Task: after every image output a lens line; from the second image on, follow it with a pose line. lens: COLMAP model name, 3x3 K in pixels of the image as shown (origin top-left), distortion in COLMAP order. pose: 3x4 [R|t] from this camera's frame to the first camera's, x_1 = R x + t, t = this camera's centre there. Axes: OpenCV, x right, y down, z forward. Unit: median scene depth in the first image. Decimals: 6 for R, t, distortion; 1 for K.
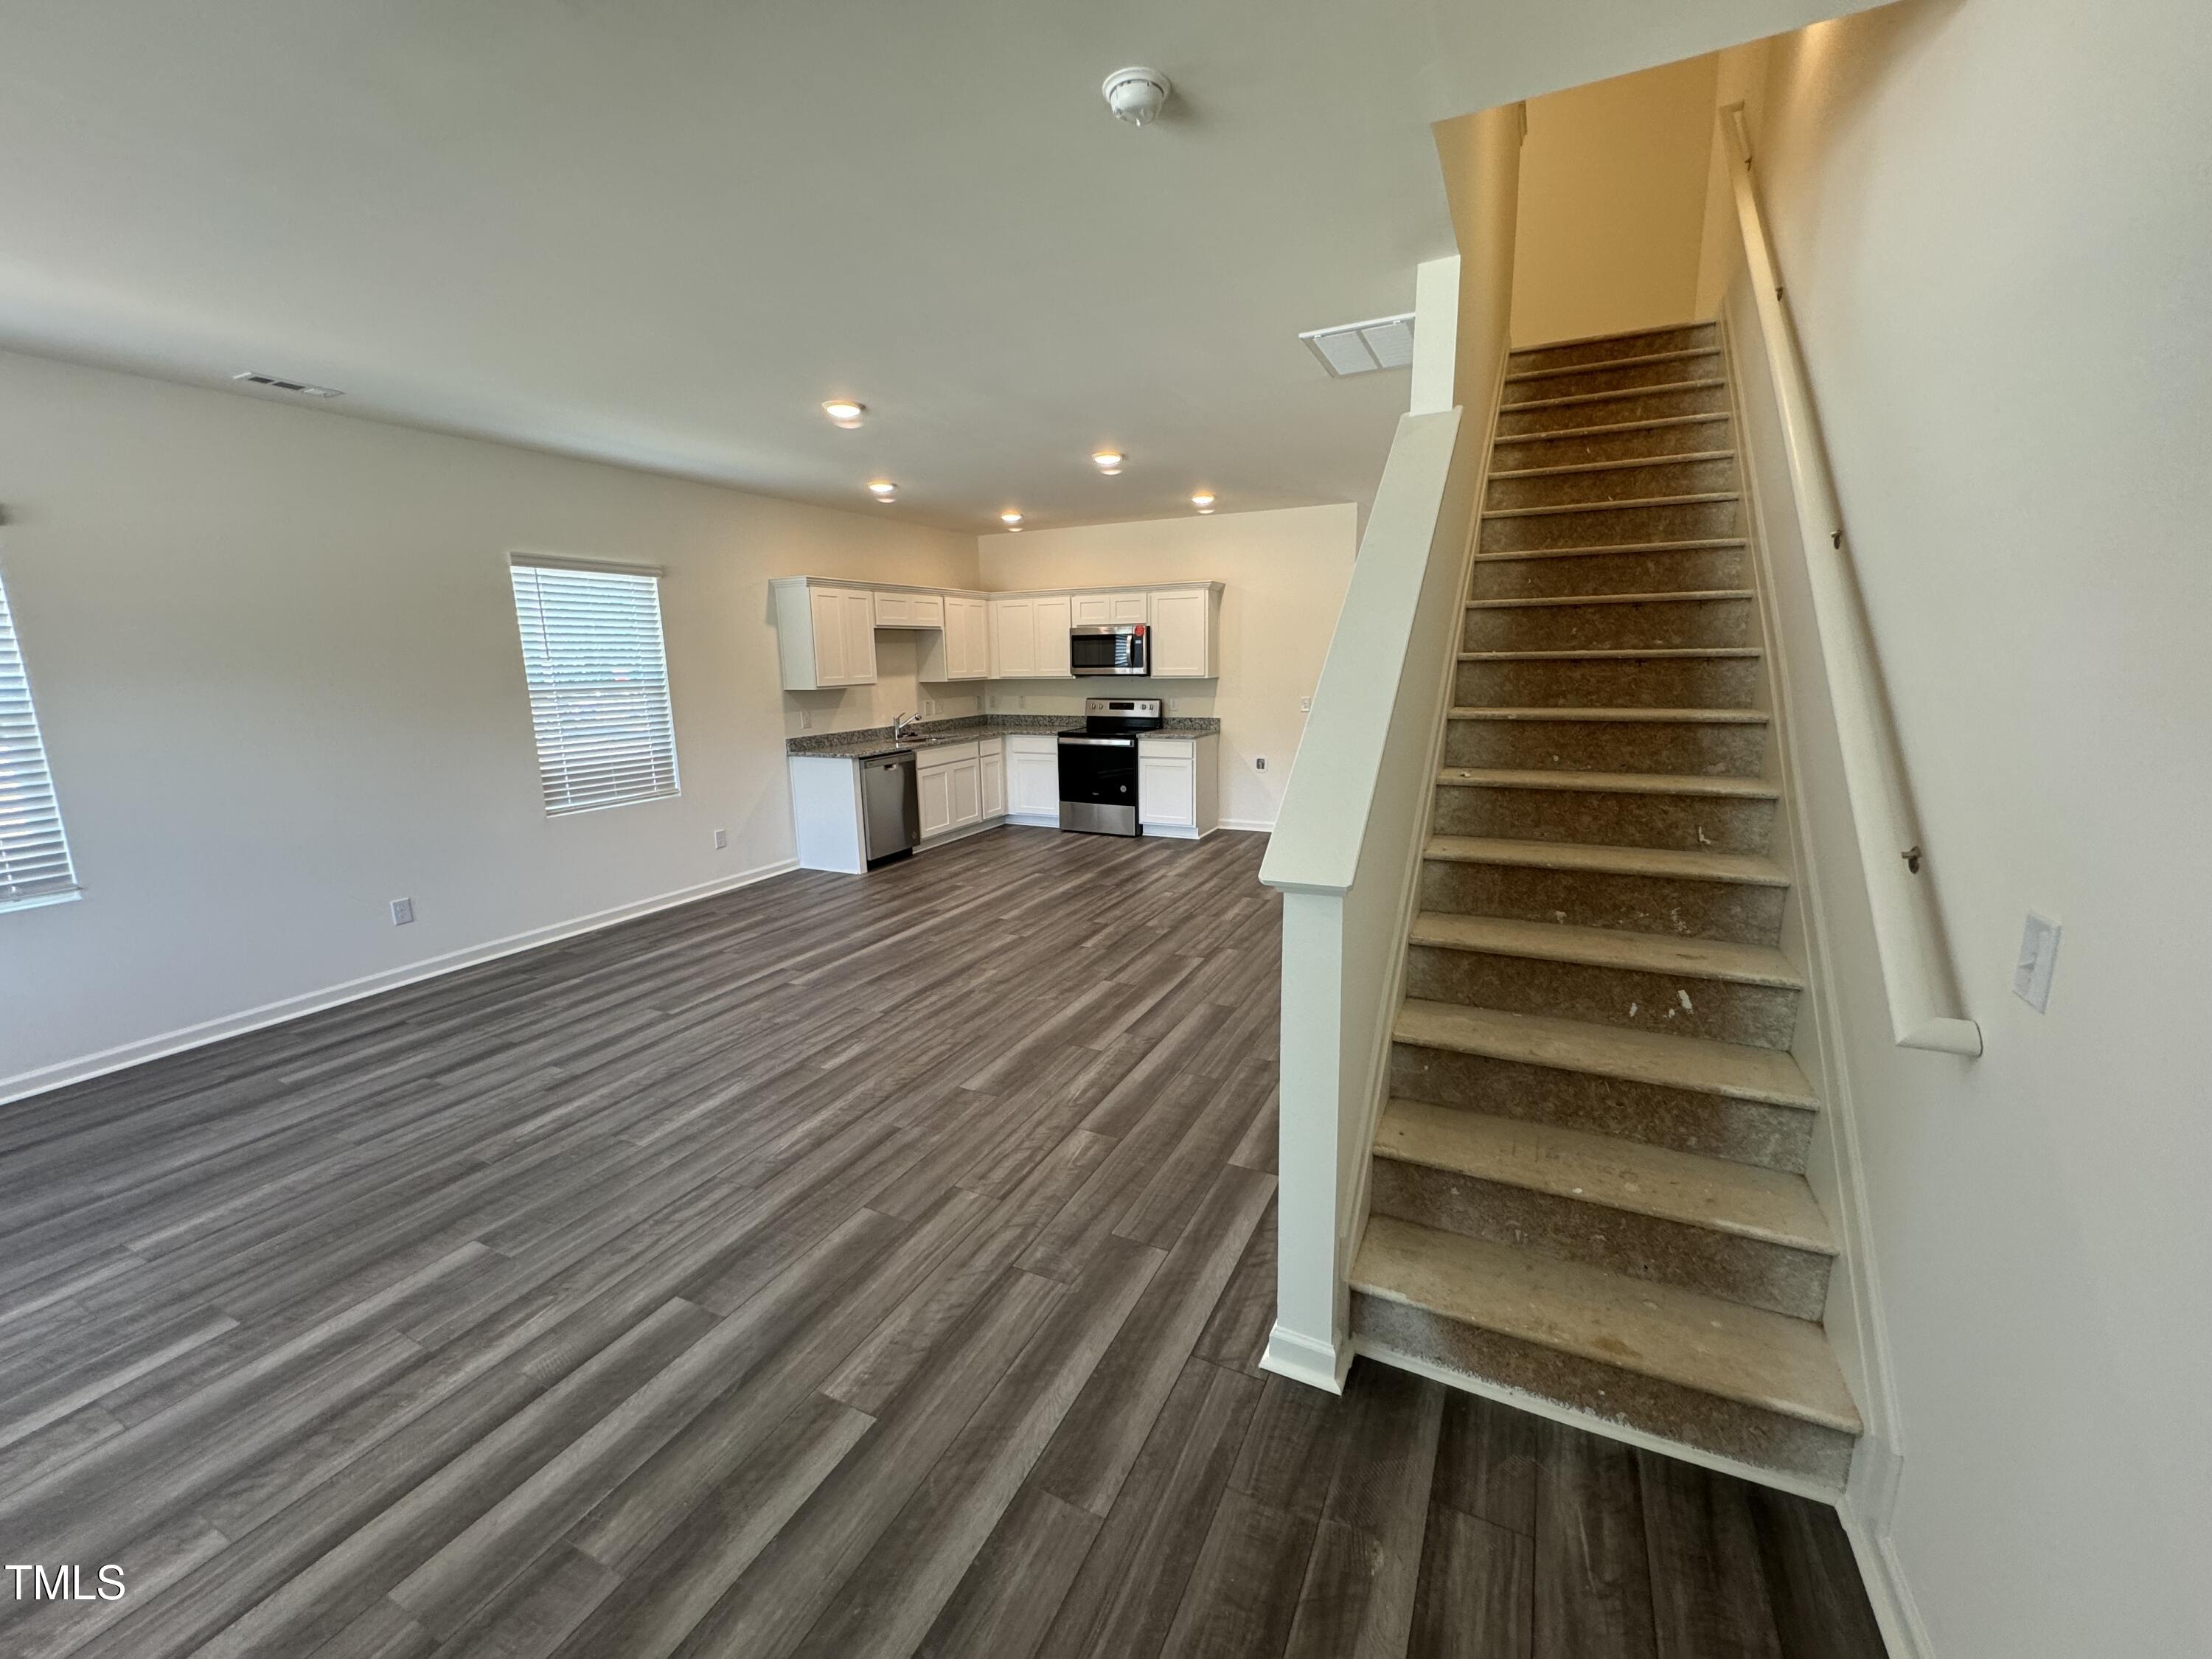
lens RADIAL K [[884.6, 0, 1107.4], [0, 884.6, 824.0], [0, 0, 1]] dist [0.001641, -0.000228]
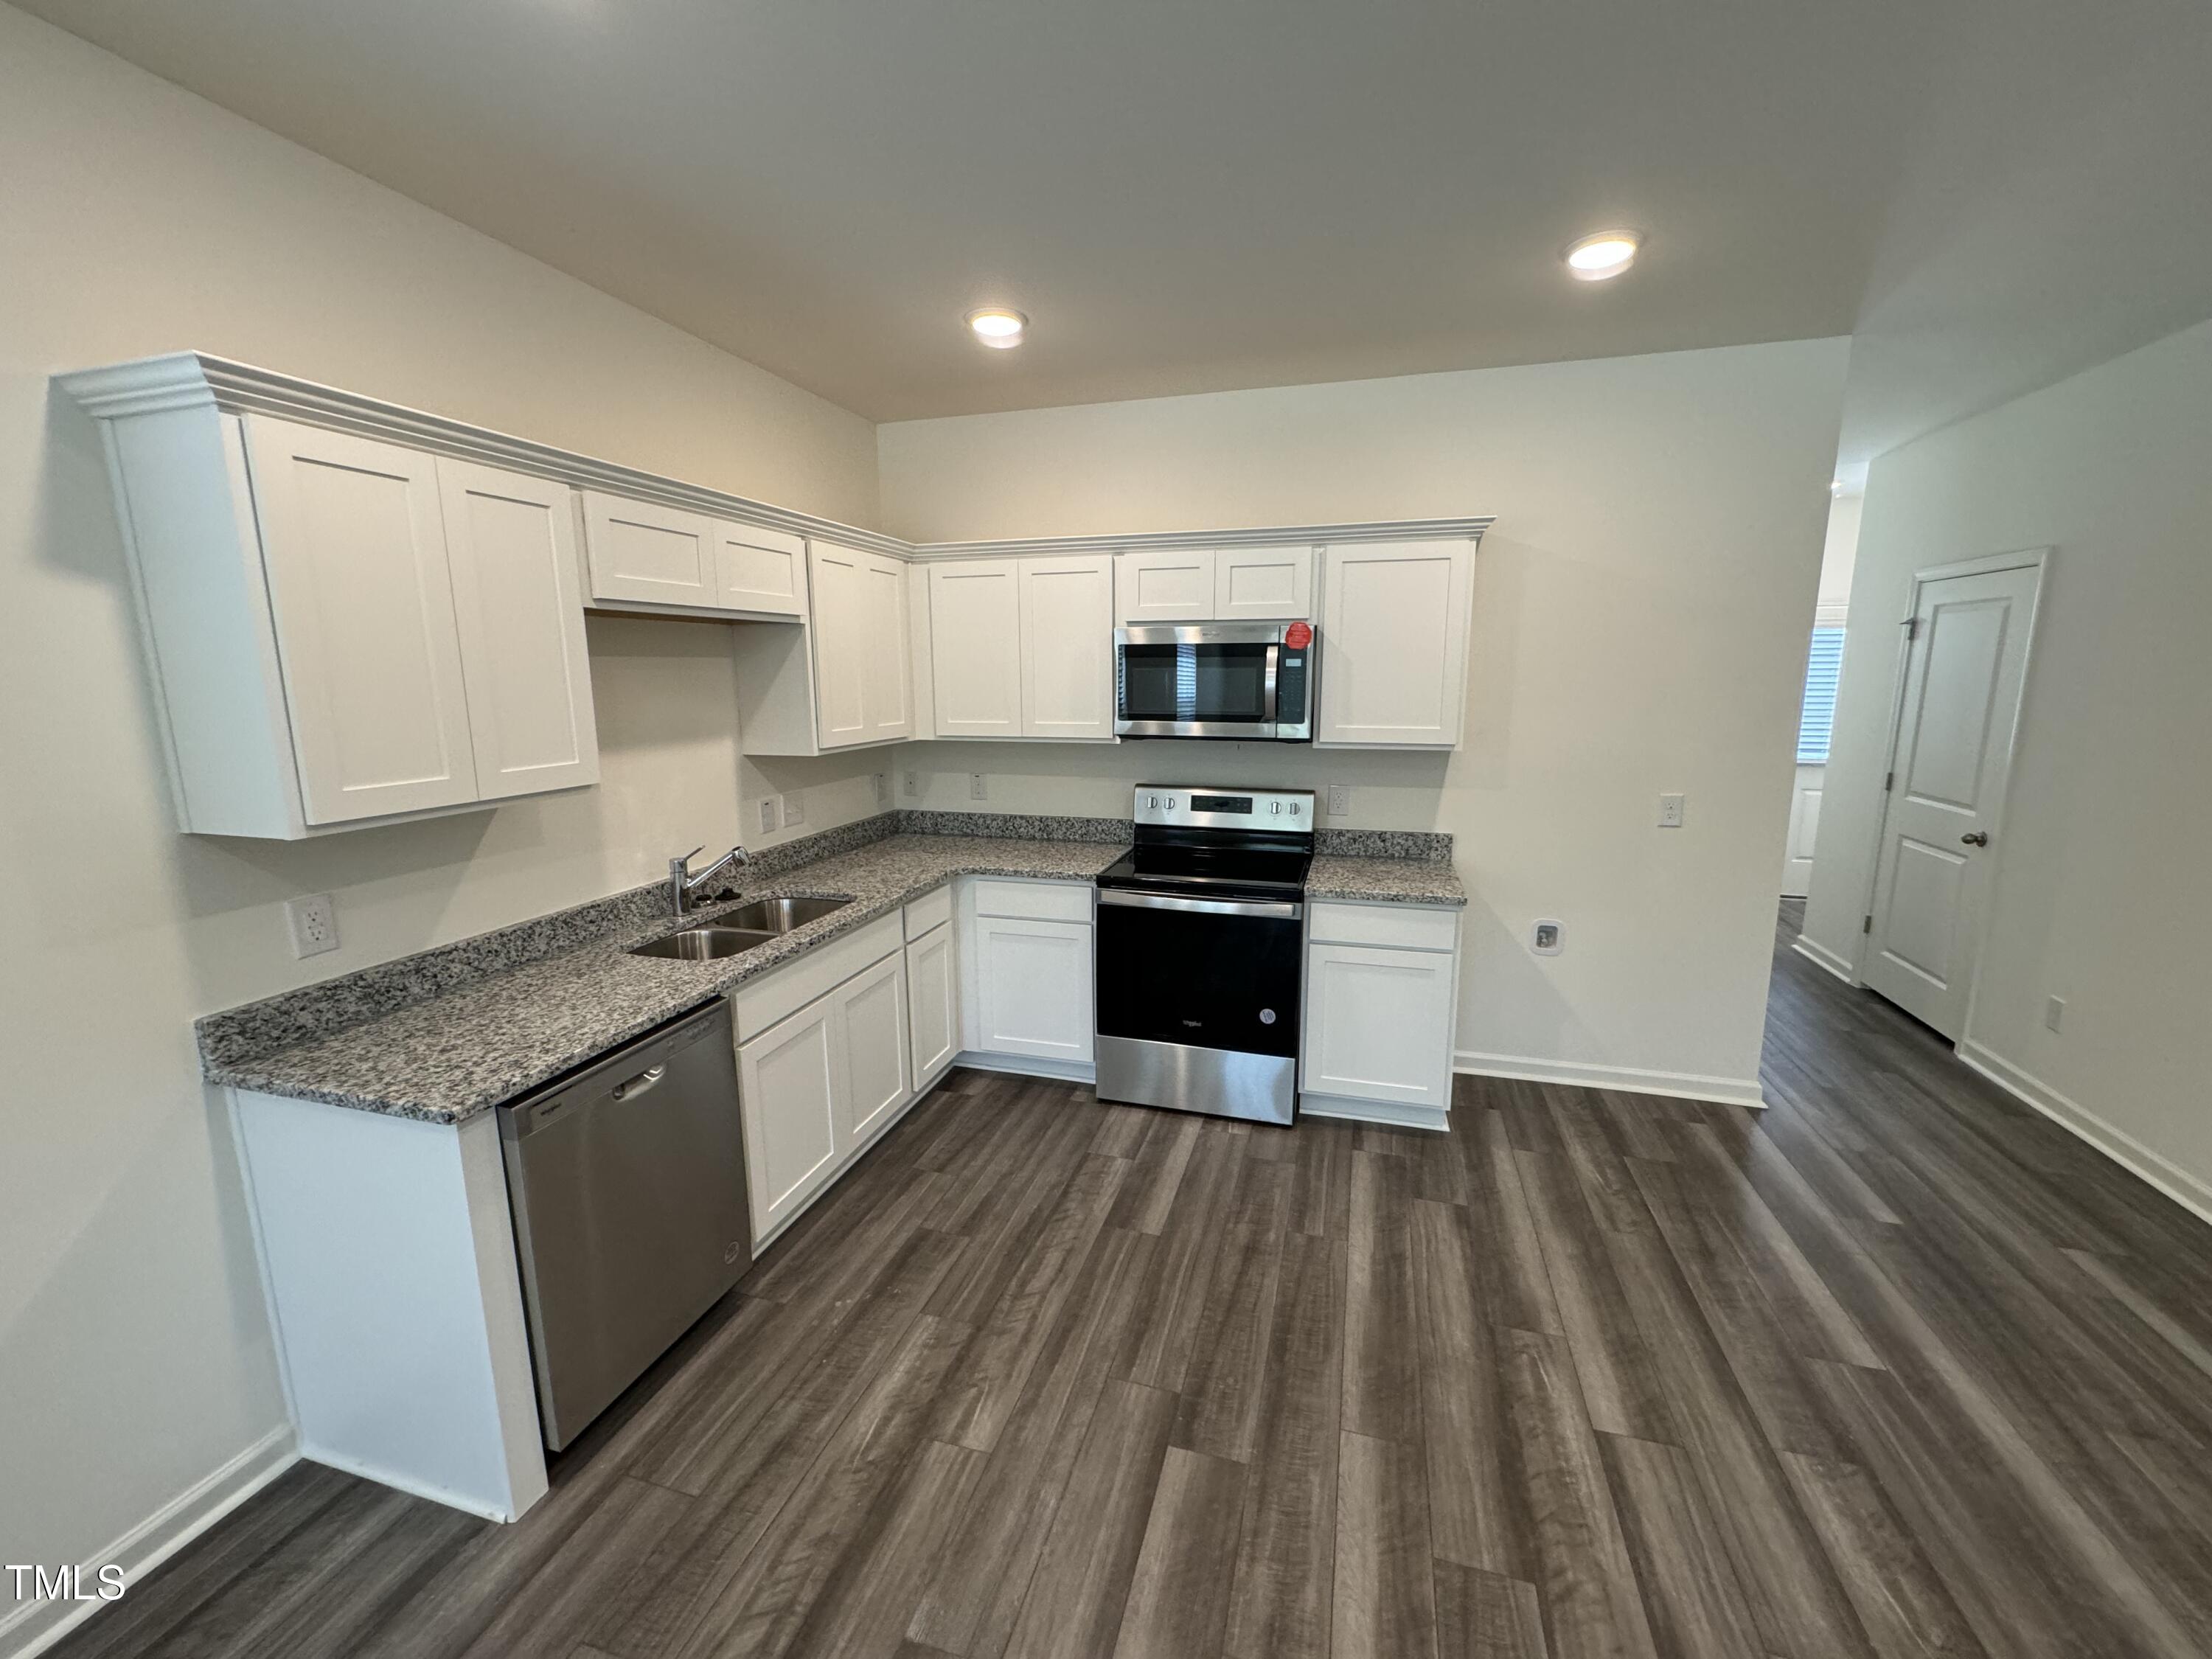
lens RADIAL K [[884.6, 0, 1108.8], [0, 884.6, 830.7], [0, 0, 1]] dist [0.001641, -0.000228]
pose [[0.984512, -0.017203, 0.174471, -0.203691], [0.019167, 0.999770, -0.009578, -0.200835], [-0.174266, 0.012774, 0.984616, 0.976747]]
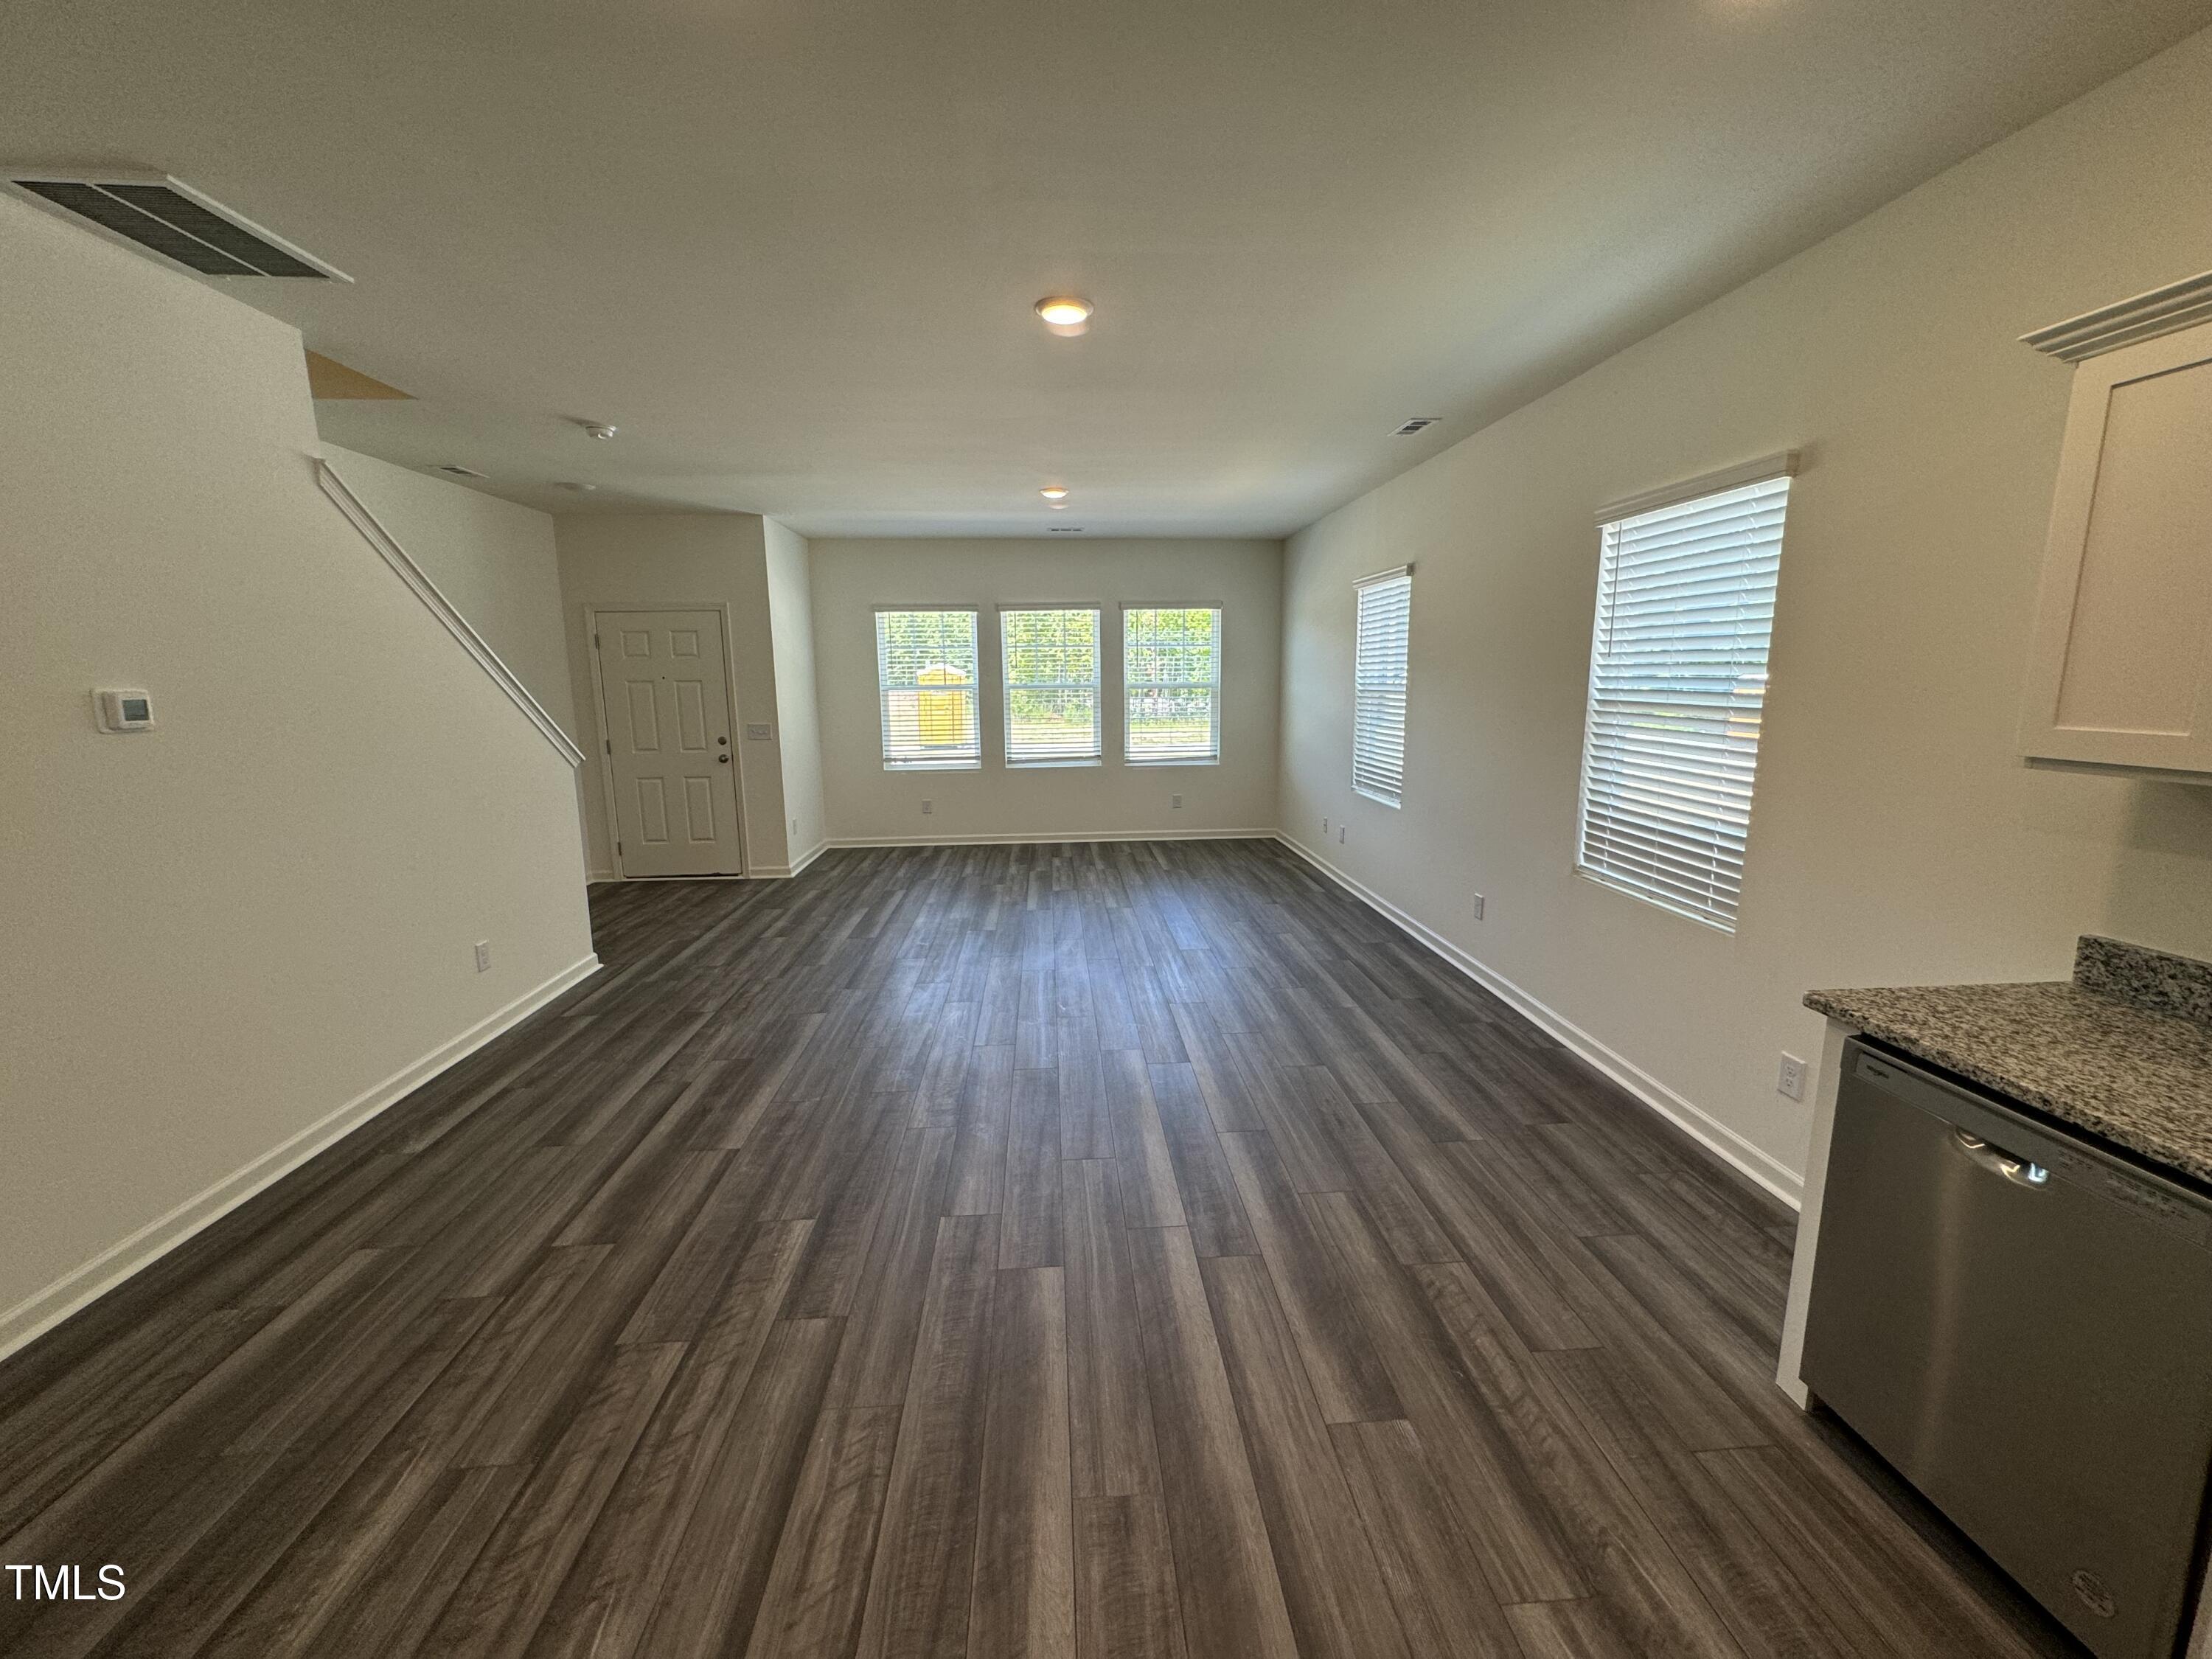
lens RADIAL K [[884.6, 0, 1102.8], [0, 884.6, 817.8], [0, 0, 1]] dist [0.001641, -0.000228]
pose [[-0.865531, 0.108126, -0.489045, 0.054784], [-0.068508, 0.941684, 0.329450, -0.281642], [0.496148, 0.318652, -0.807650, 1.478098]]
